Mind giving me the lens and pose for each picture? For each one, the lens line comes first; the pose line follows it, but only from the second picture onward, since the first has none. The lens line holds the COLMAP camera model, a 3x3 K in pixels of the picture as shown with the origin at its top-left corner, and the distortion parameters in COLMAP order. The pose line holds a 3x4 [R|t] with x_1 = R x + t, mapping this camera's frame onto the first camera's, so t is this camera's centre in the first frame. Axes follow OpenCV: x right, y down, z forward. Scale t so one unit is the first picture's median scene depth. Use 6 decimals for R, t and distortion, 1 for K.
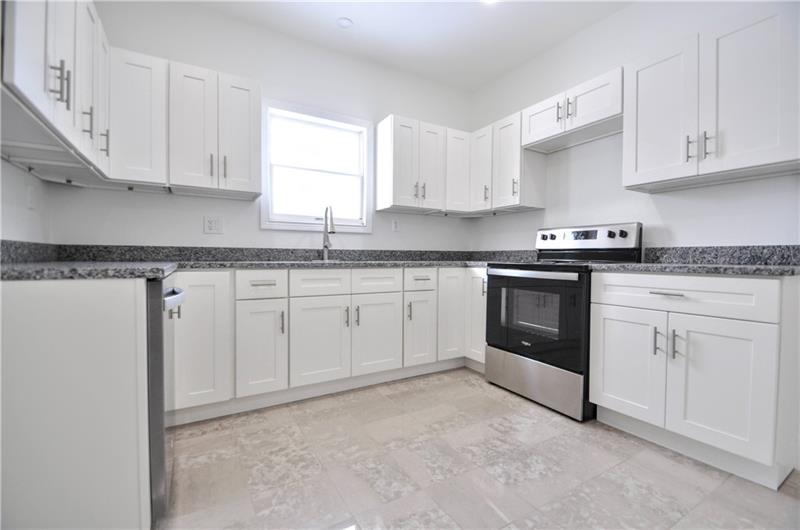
lens RADIAL K [[348.0, 0, 400.0], [0, 348.0, 265.0], [0, 0, 1]] dist [0.002033, -0.007627]
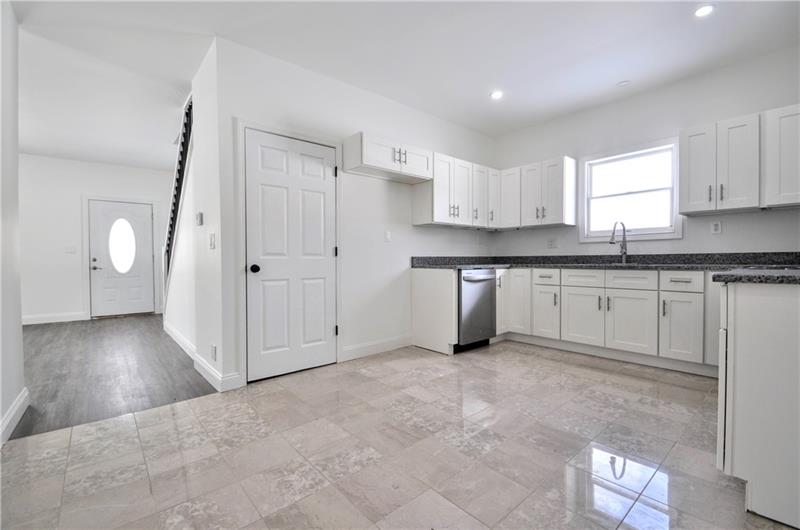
lens RADIAL K [[348.0, 0, 400.0], [0, 348.0, 265.0], [0, 0, 1]] dist [0.002033, -0.007627]
pose [[0.183006, 0.008608, -0.983074, 1.082533], [-0.010840, 0.999919, 0.006737, -0.008830], [0.983052, 0.009424, 0.183084, -0.068918]]
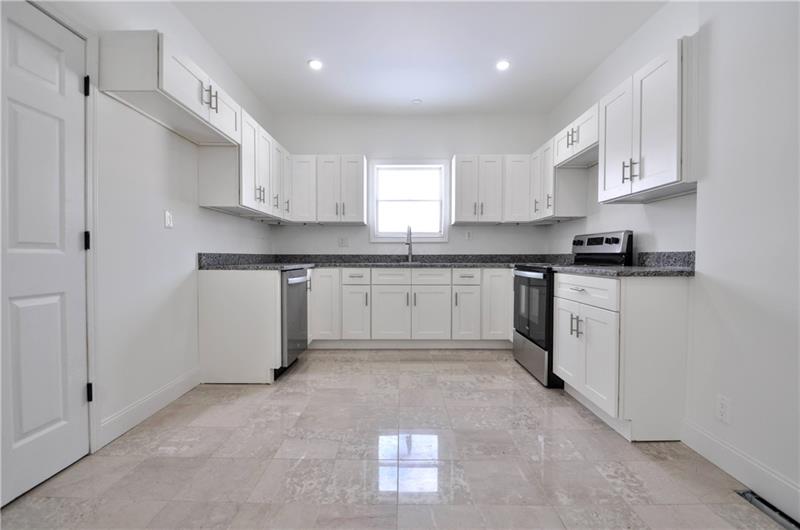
lens RADIAL K [[352.7, 0, 400.0], [0, 352.7, 265.0], [0, 0, 1]] dist [0.000220, -0.008848]
pose [[0.860549, 0.007253, -0.509315, 0.601790], [-0.007062, 0.999972, 0.002309, -0.006182], [0.509318, 0.001610, 0.860577, -0.353657]]
